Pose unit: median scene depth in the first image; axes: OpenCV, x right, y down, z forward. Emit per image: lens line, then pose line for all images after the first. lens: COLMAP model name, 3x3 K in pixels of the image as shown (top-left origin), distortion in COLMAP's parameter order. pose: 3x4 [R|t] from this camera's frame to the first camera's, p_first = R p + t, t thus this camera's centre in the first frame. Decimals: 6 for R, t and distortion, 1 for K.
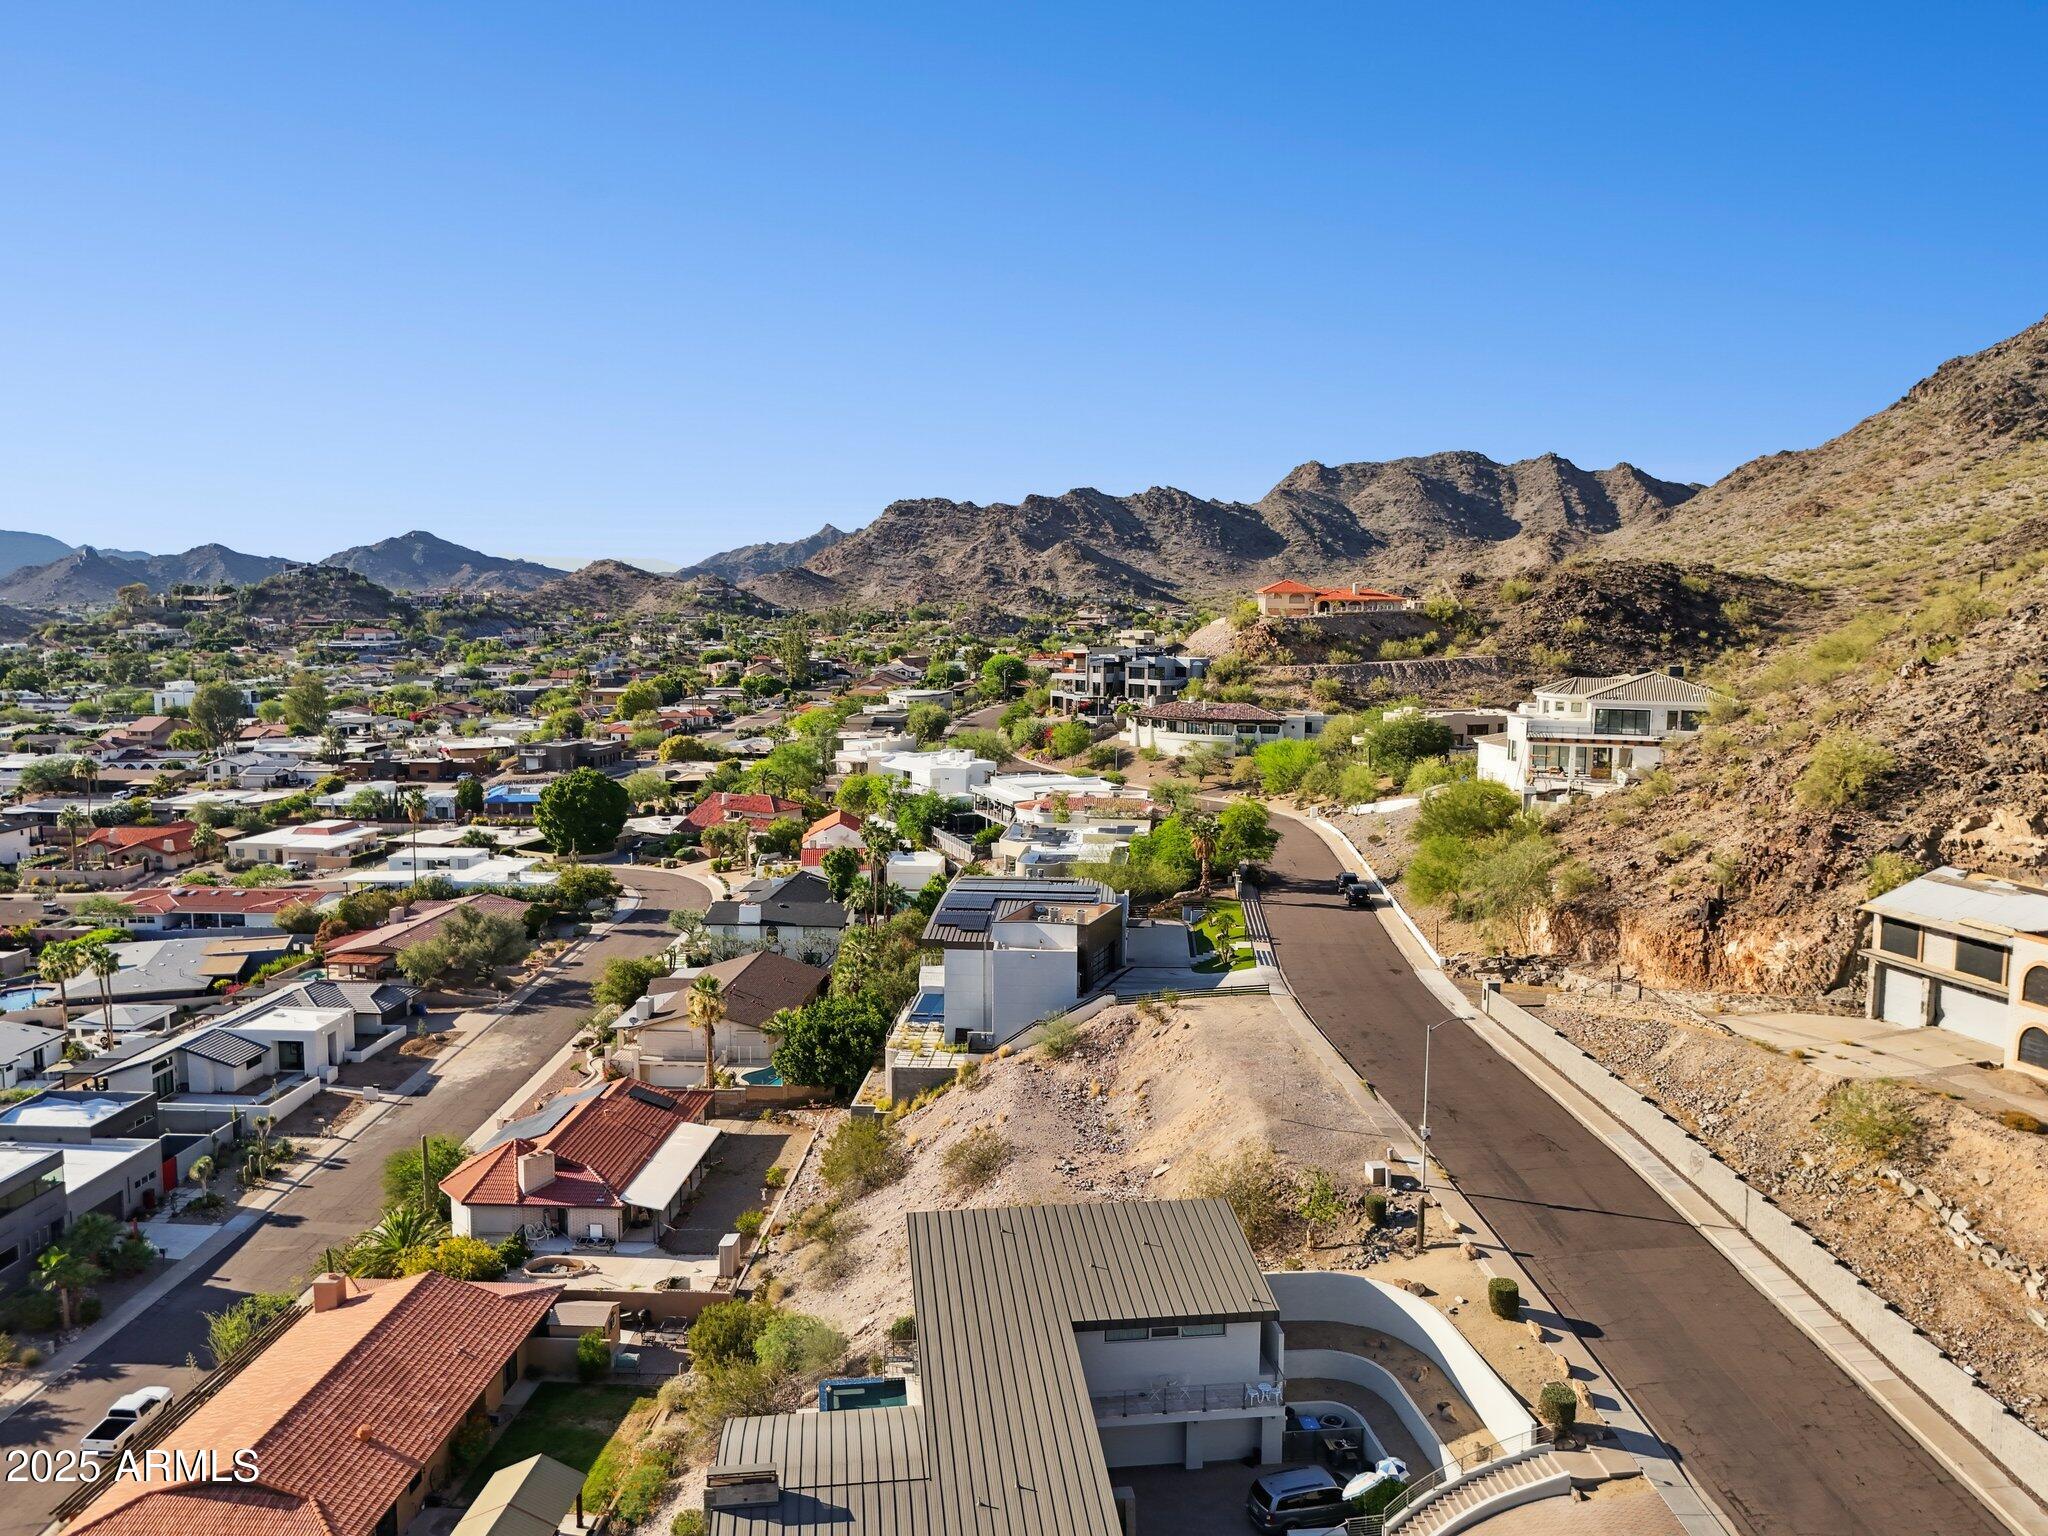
lens RADIAL K [[1517.9, 0, 1023.3], [0, 1517.9, 780.7], [0, 0, 1]] dist [0.085933, -0.085073]
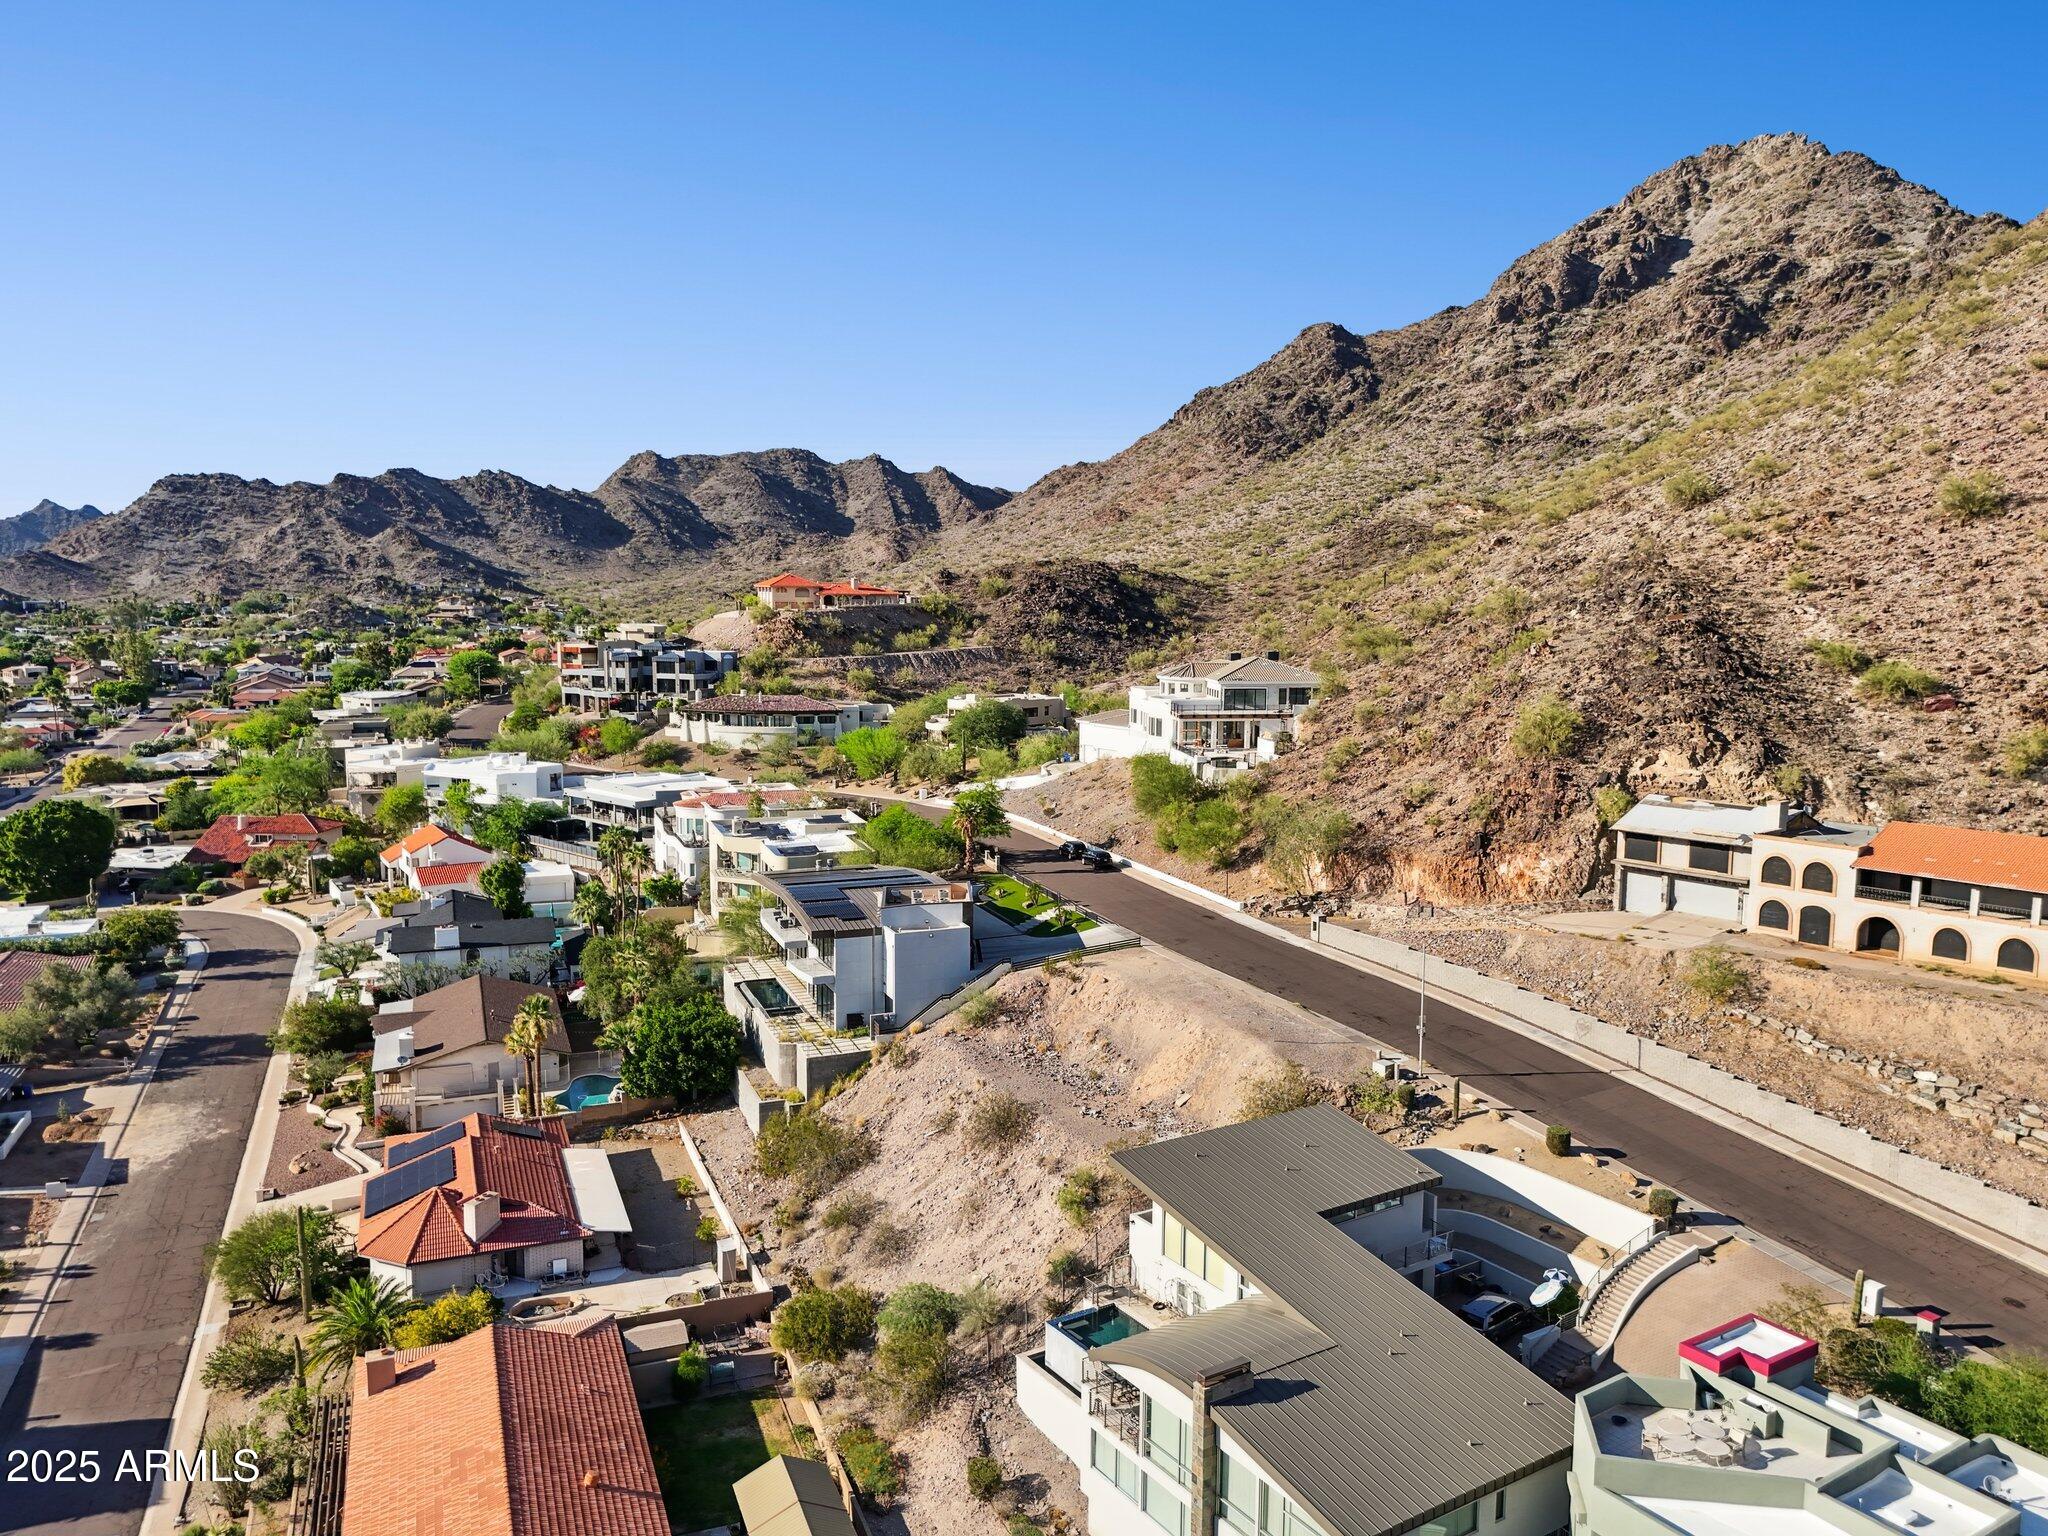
lens RADIAL K [[1517.9, 0, 1027.3], [0, 1517.9, 784.1], [0, 0, 1]] dist [0.085933, -0.085073]
pose [[0.902267, -0.056666, 0.427438, -0.170246], [0.053273, 0.998382, 0.019904, -0.003237], [-0.427874, 0.004812, 0.903825, 0.006802]]
